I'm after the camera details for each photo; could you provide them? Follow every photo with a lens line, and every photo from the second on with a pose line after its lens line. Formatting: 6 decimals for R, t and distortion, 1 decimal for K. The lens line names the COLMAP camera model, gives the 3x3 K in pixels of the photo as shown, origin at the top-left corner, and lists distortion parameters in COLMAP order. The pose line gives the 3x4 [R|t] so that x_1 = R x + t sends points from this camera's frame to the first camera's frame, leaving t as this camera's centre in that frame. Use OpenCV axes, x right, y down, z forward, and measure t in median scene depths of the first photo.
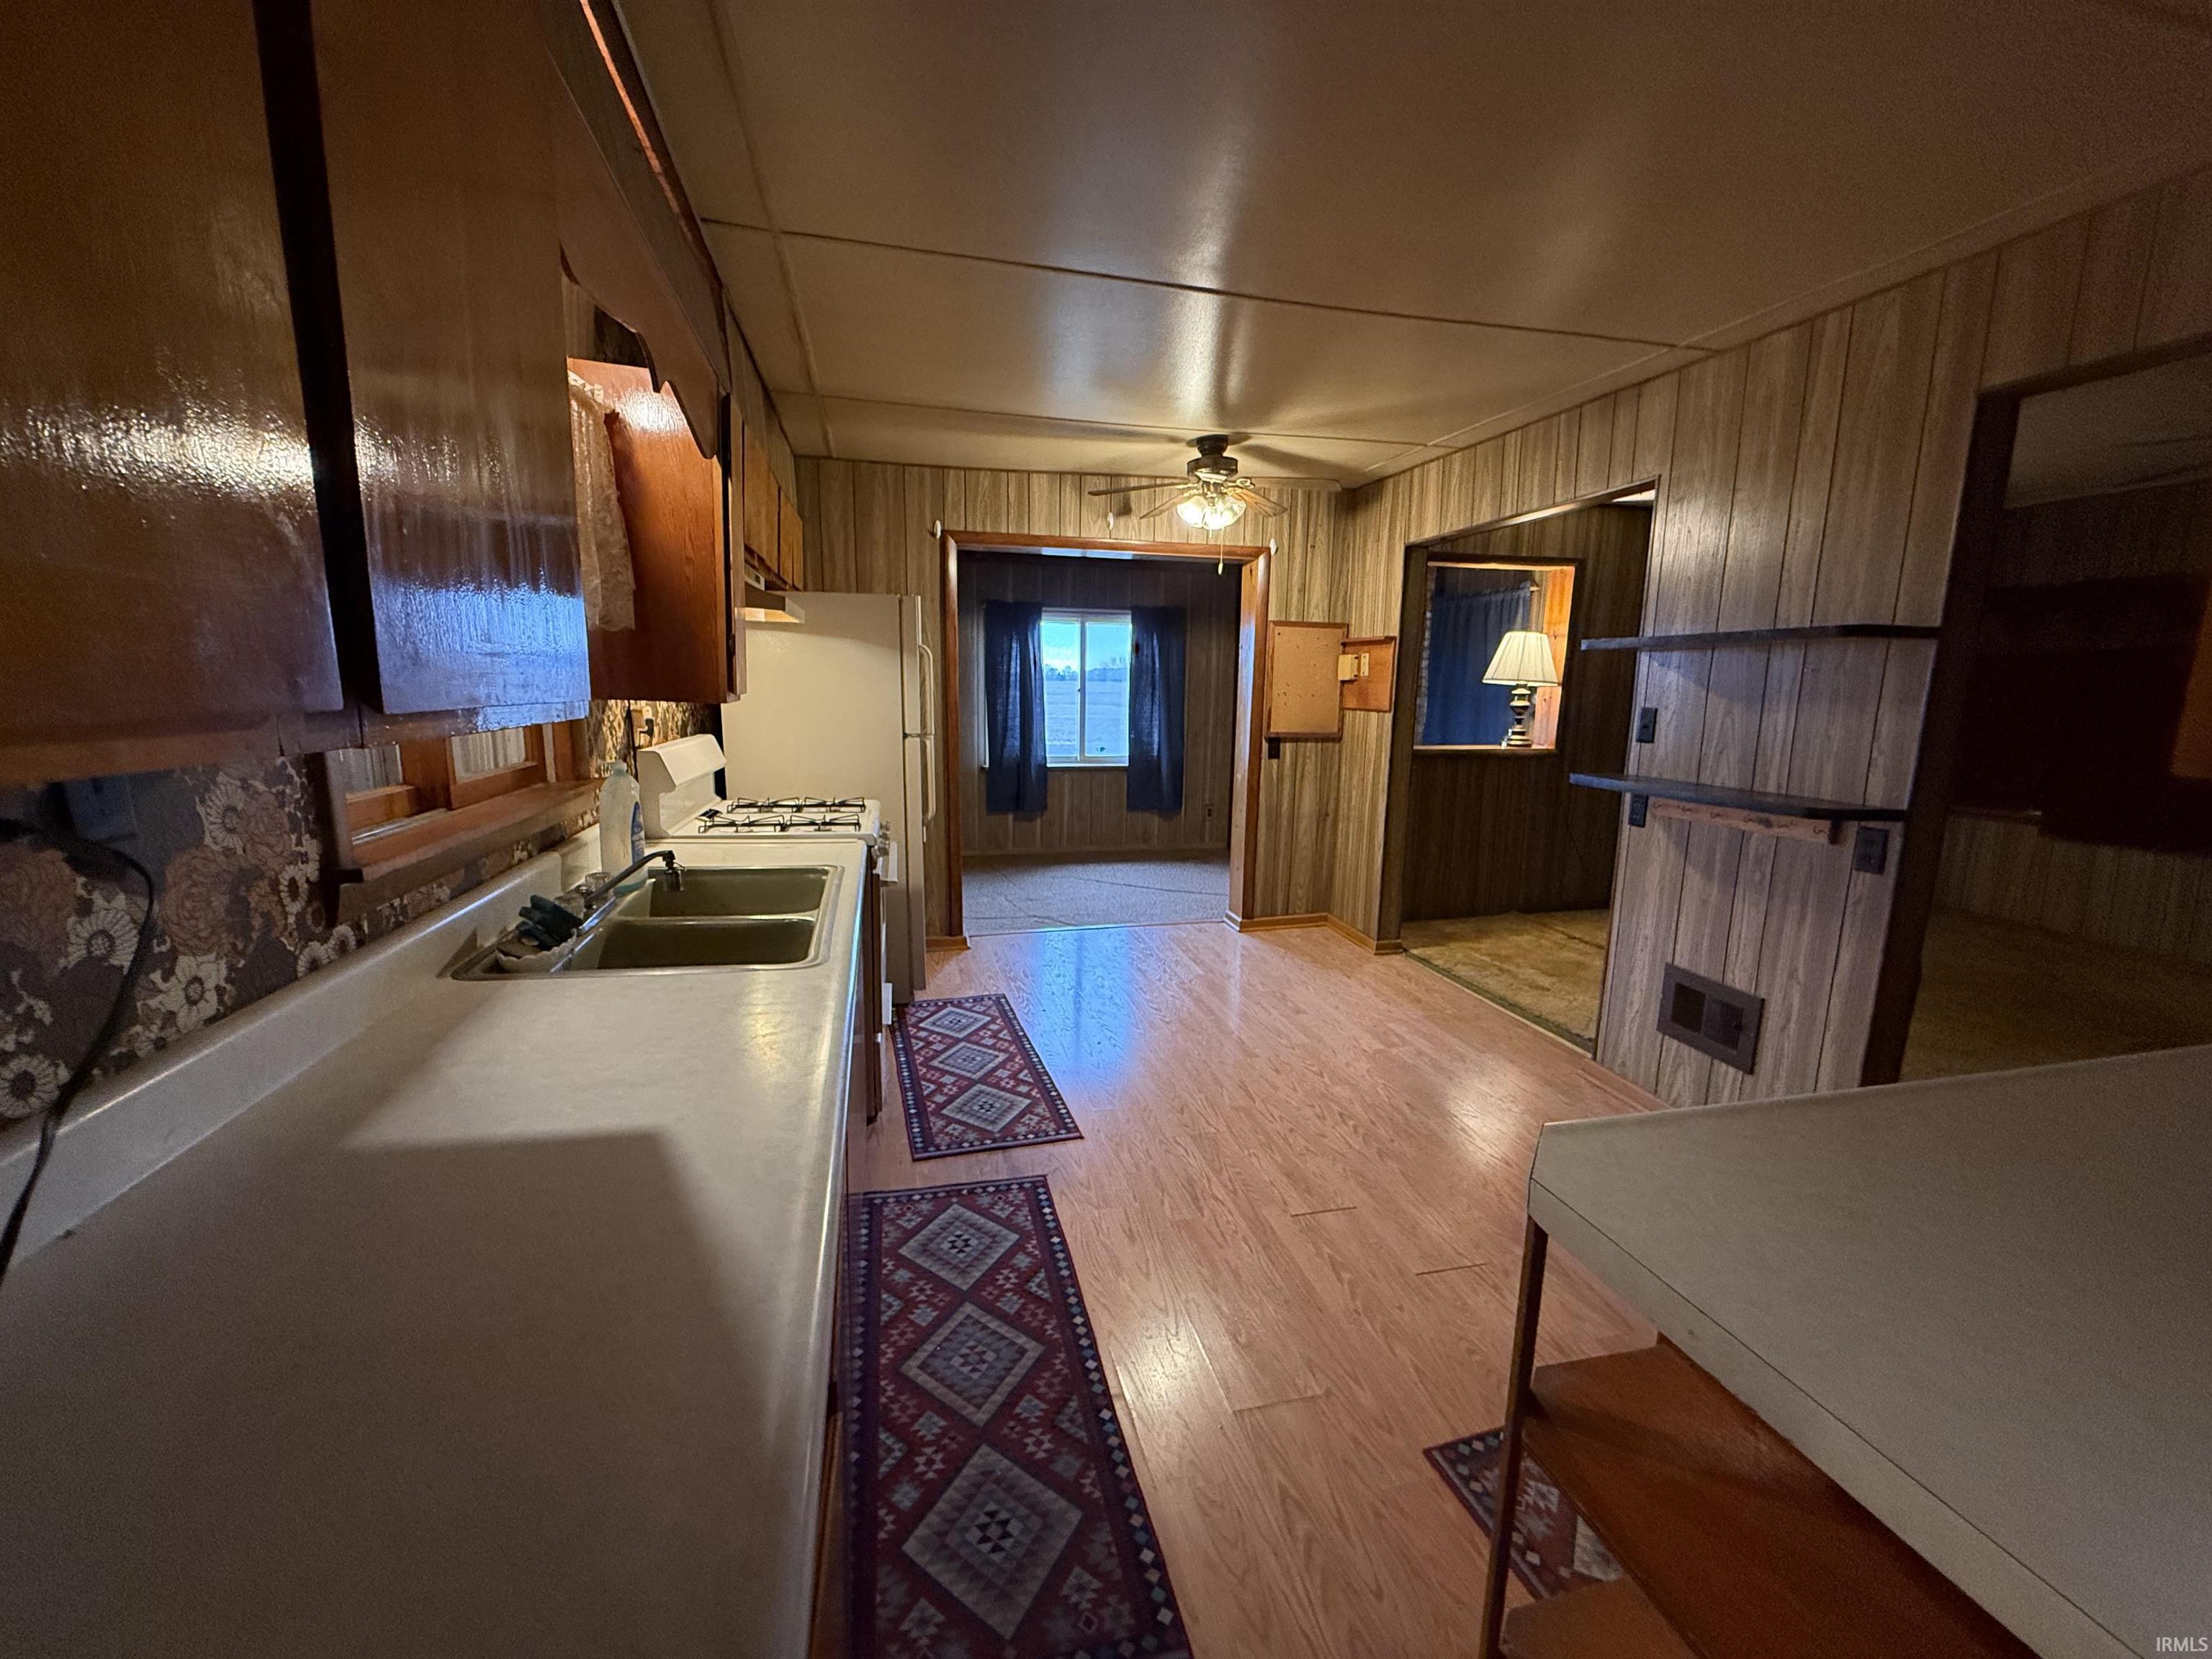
lens RADIAL K [[878.6, 0, 1100.3], [0, 878.6, 831.3], [0, 0, 1]] dist [0.000529, -0.000220]
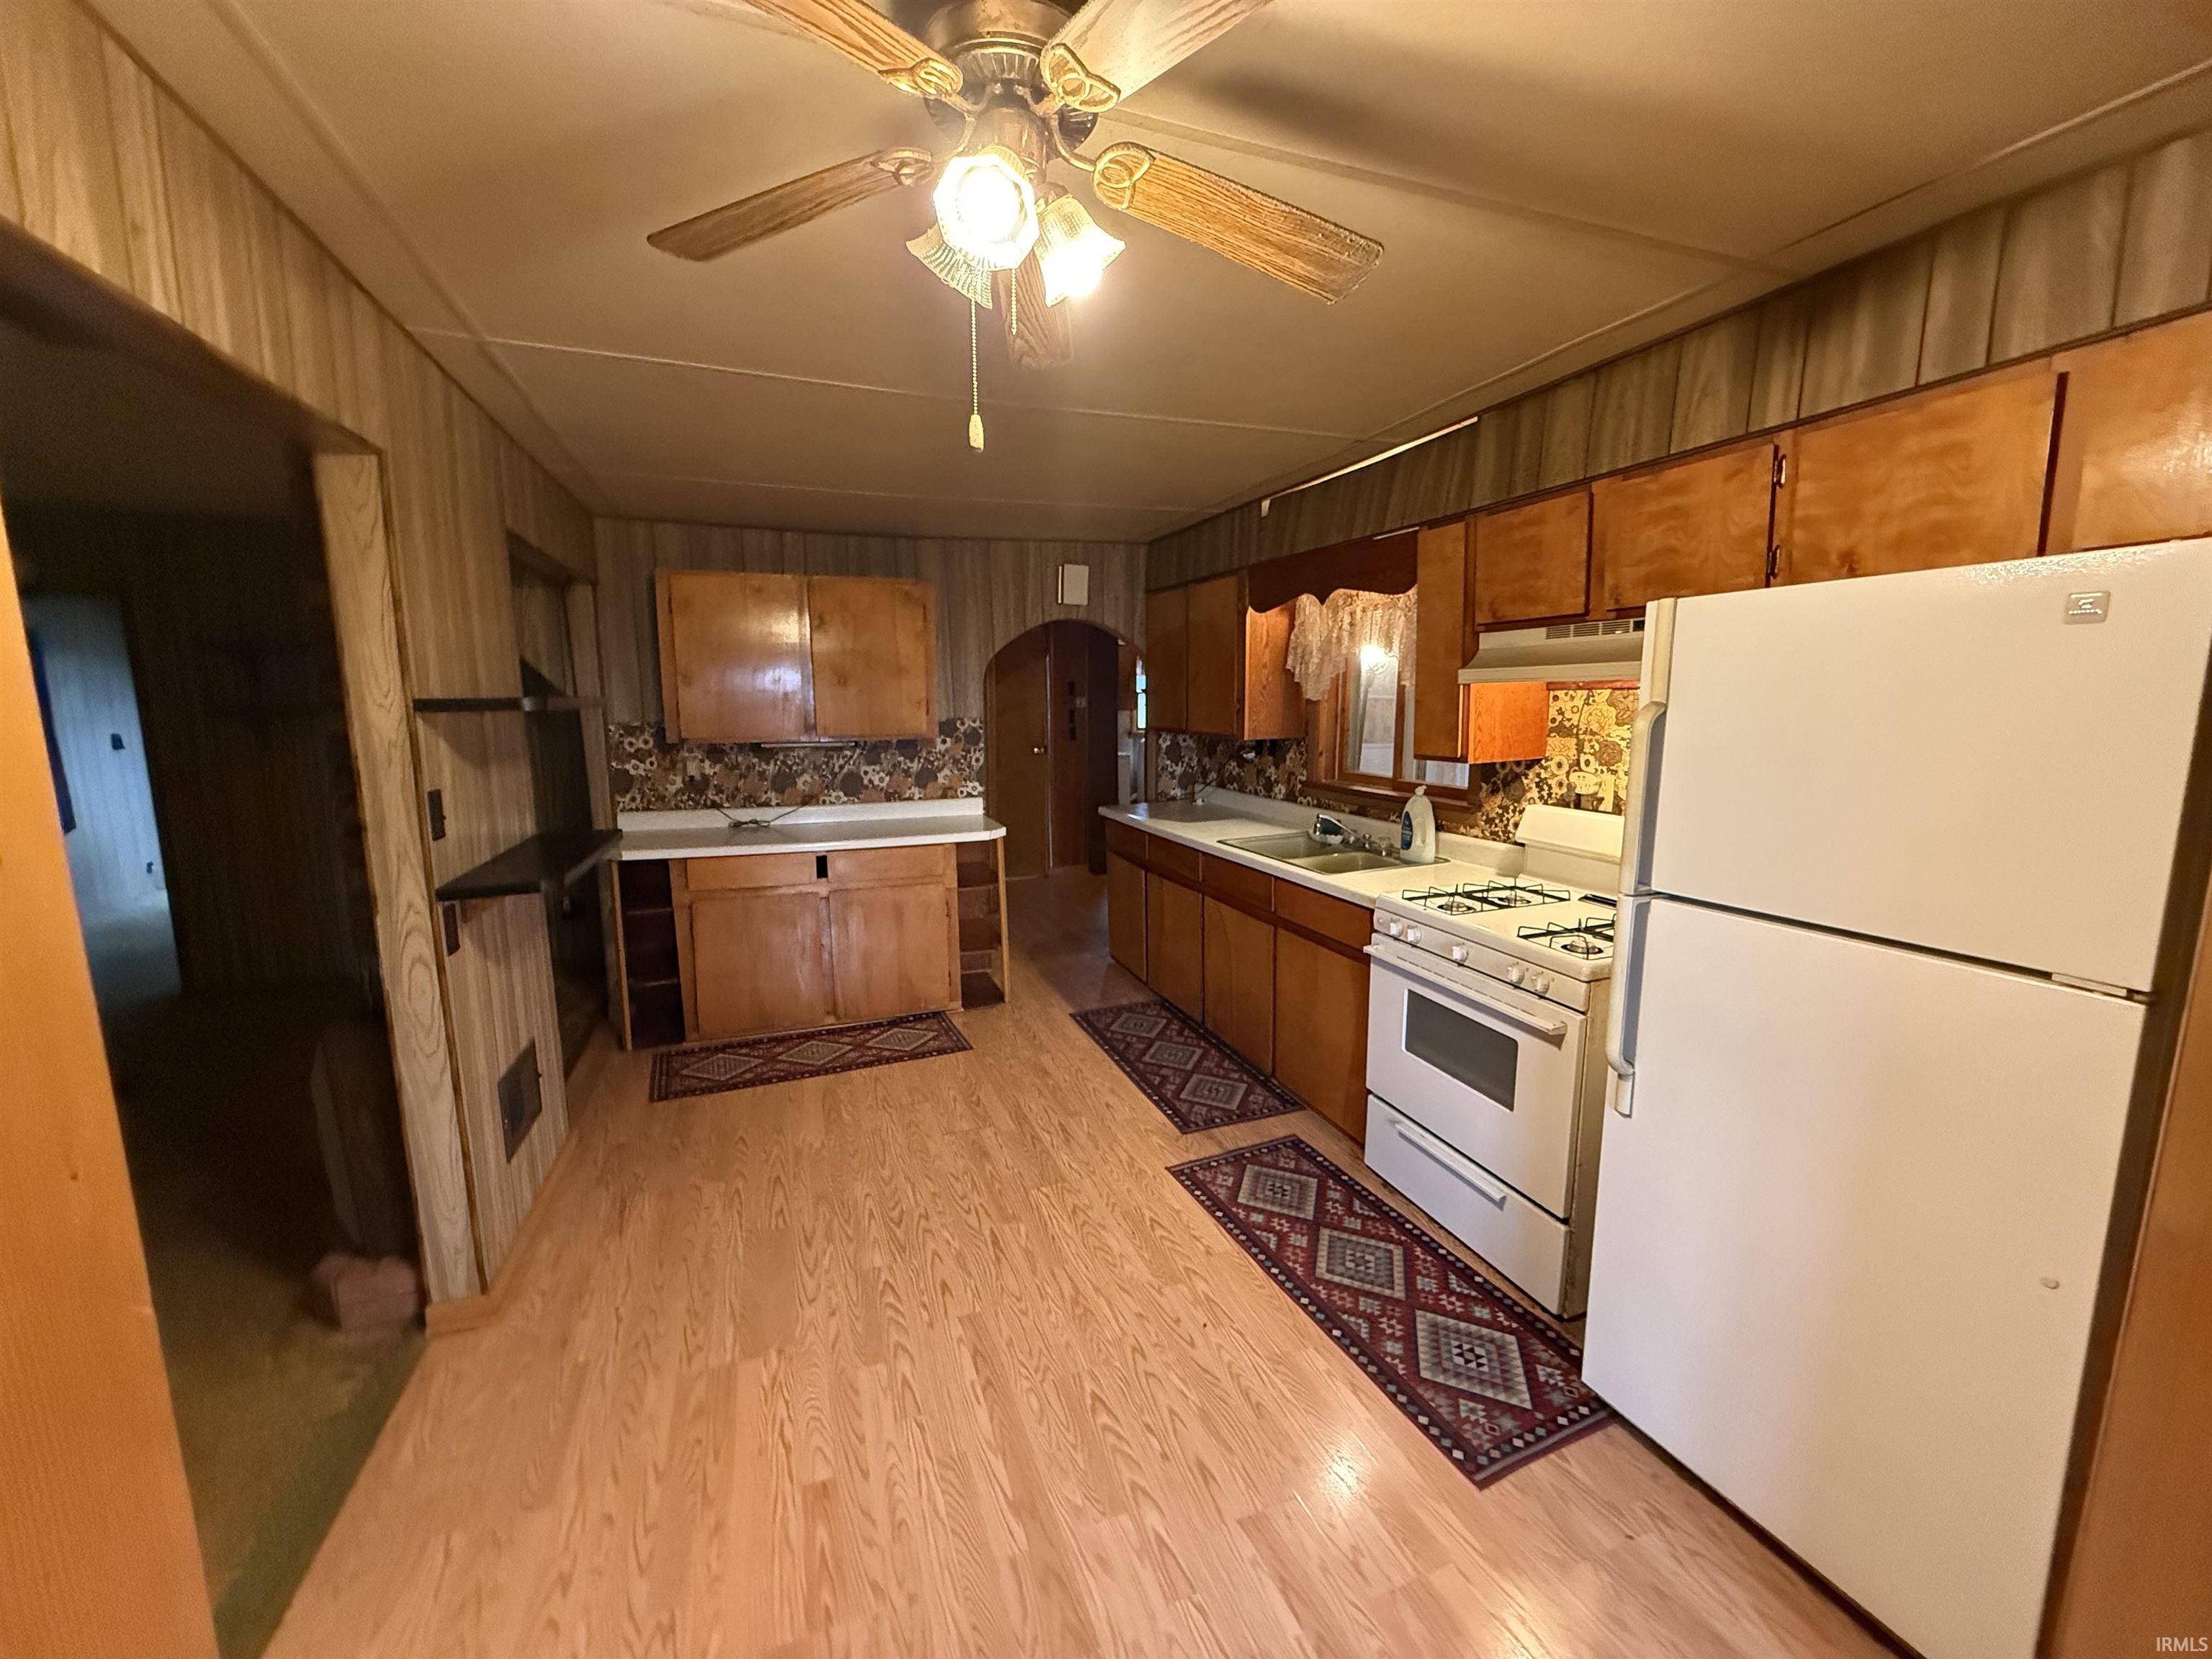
lens RADIAL K [[878.6, 0, 1100.3], [0, 878.6, 831.3], [0, 0, 1]] dist [0.000529, -0.000220]
pose [[-0.992292, 0.011201, -0.123416, 0.180085], [-0.028567, 0.948410, 0.315756, -0.360423], [0.120586, 0.316847, -0.940780, 1.788418]]
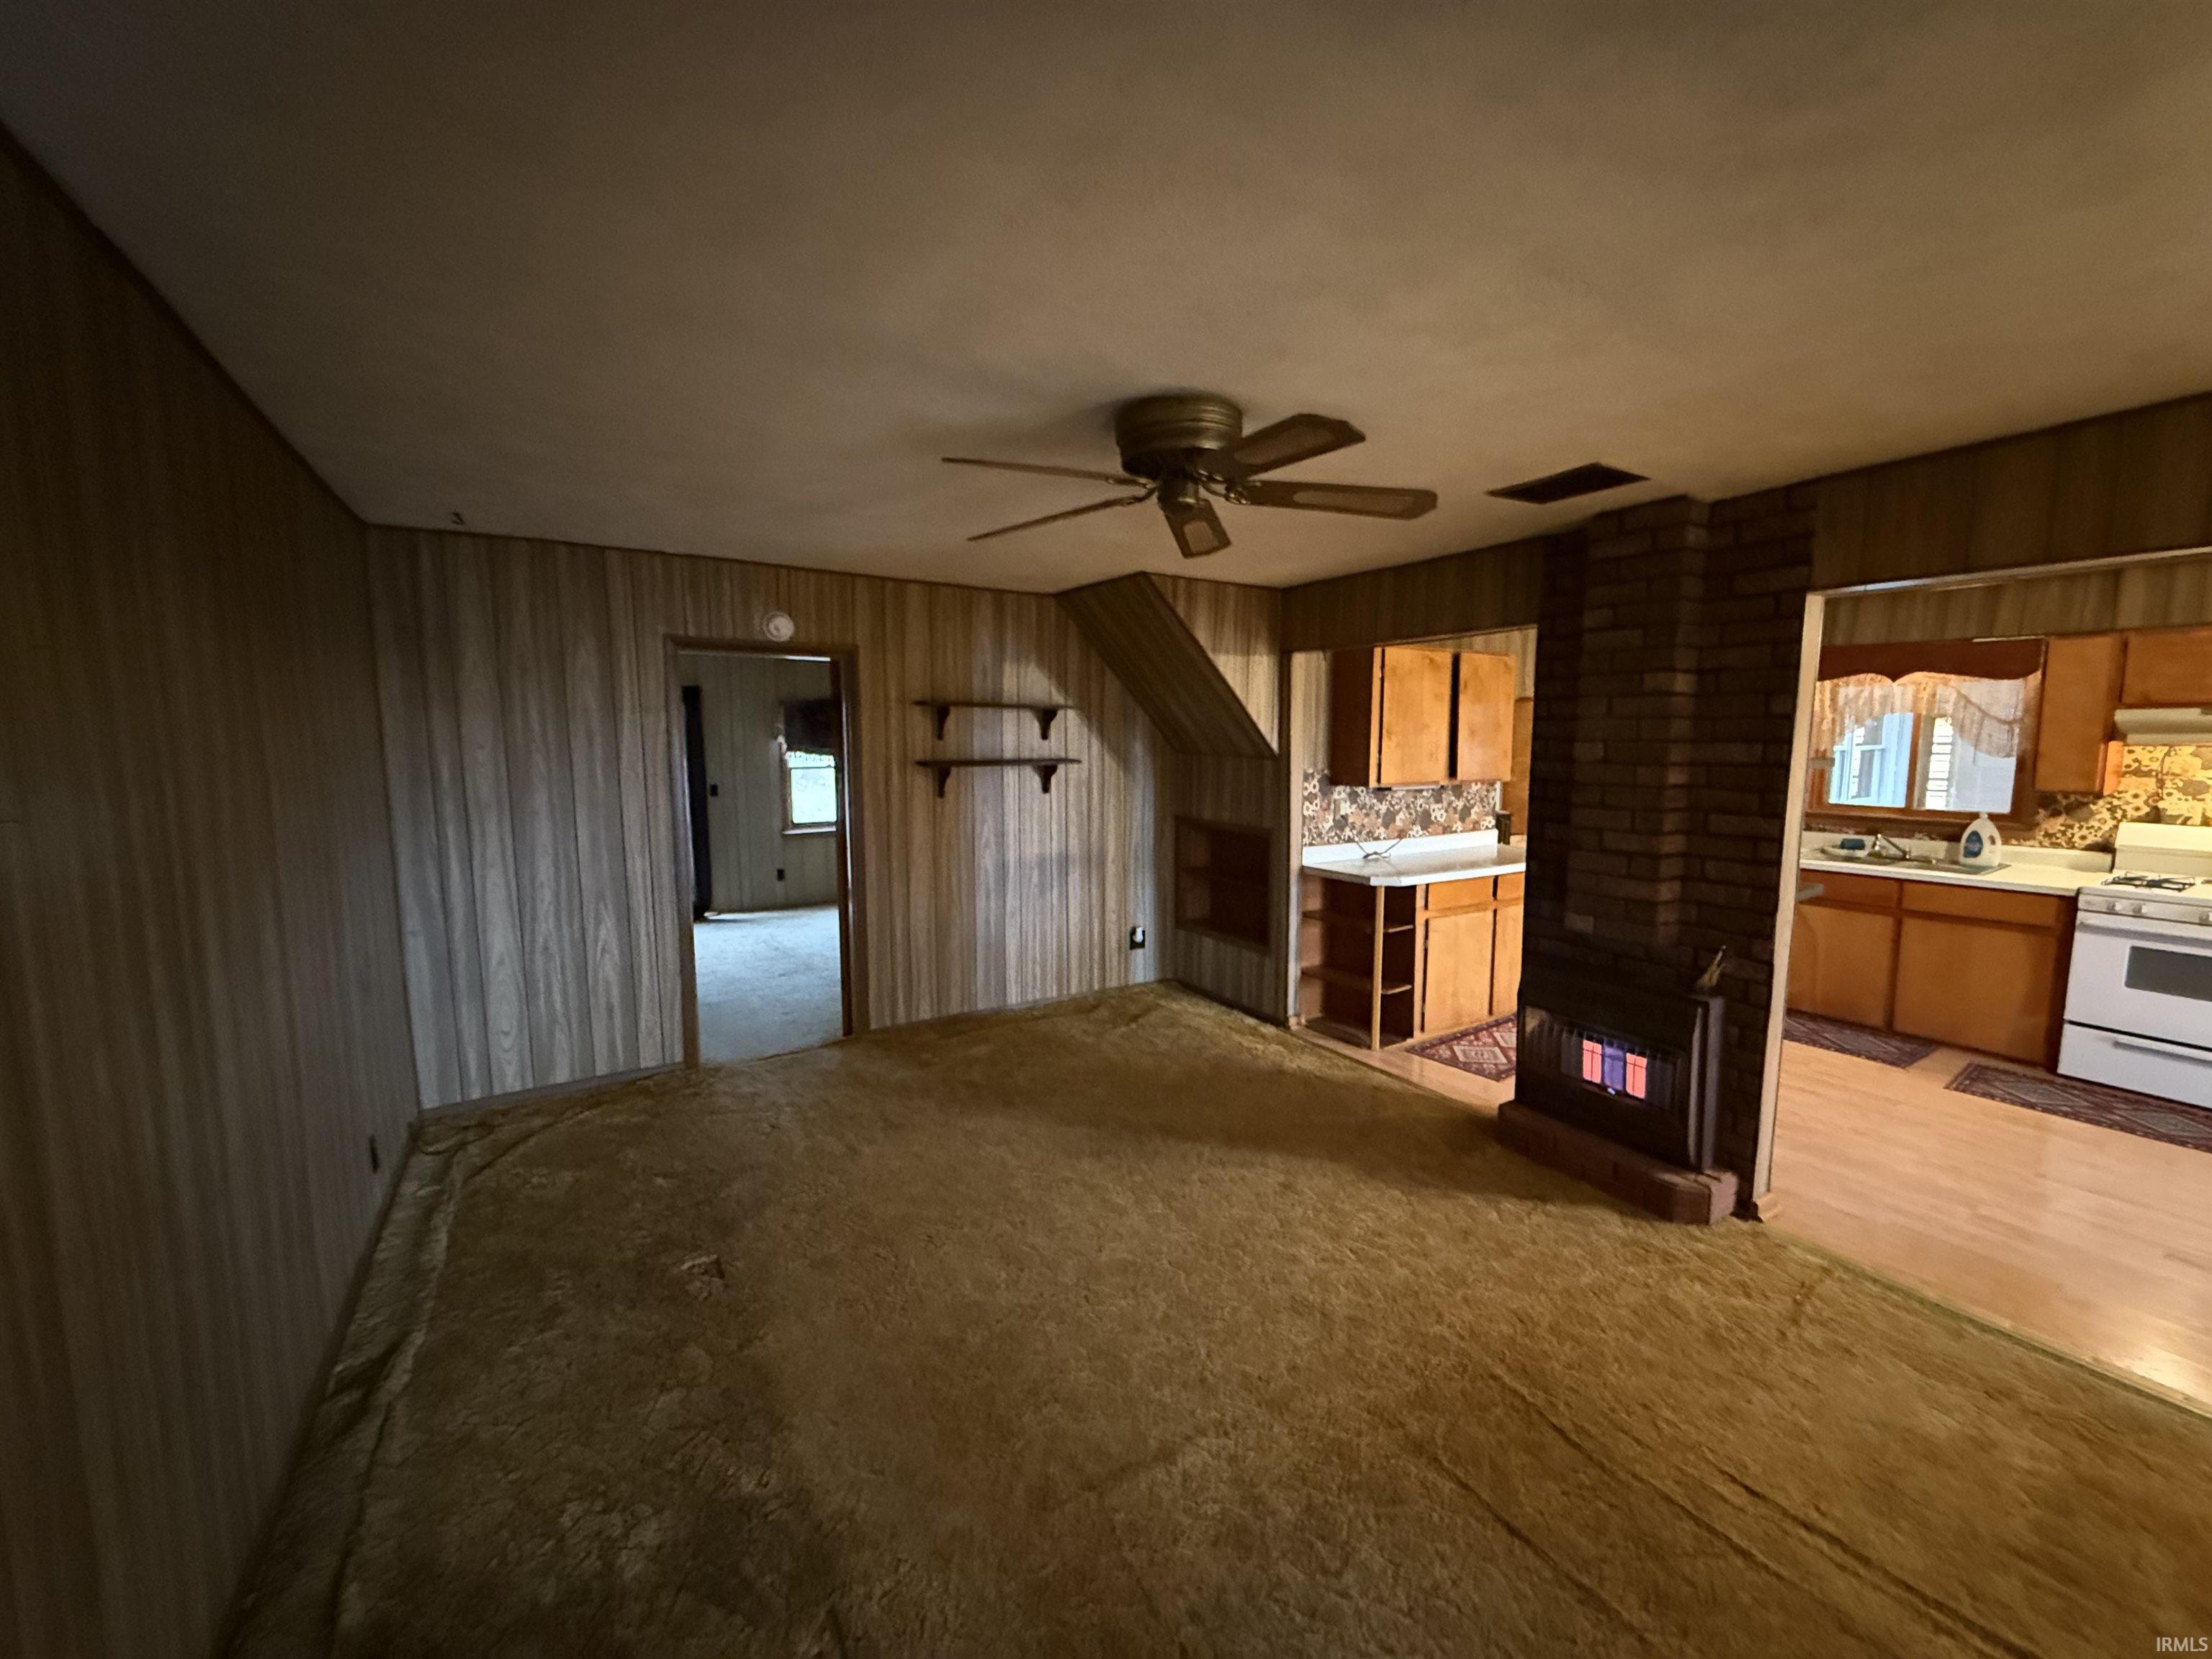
lens RADIAL K [[878.6, 0, 1100.3], [0, 878.6, 831.3], [0, 0, 1]] dist [0.000529, -0.000220]
pose [[-0.949387, 0.025649, -0.313060, 1.719144], [-0.061727, 0.961992, 0.266010, -0.362654], [0.307984, 0.271871, -0.911719, 1.723356]]
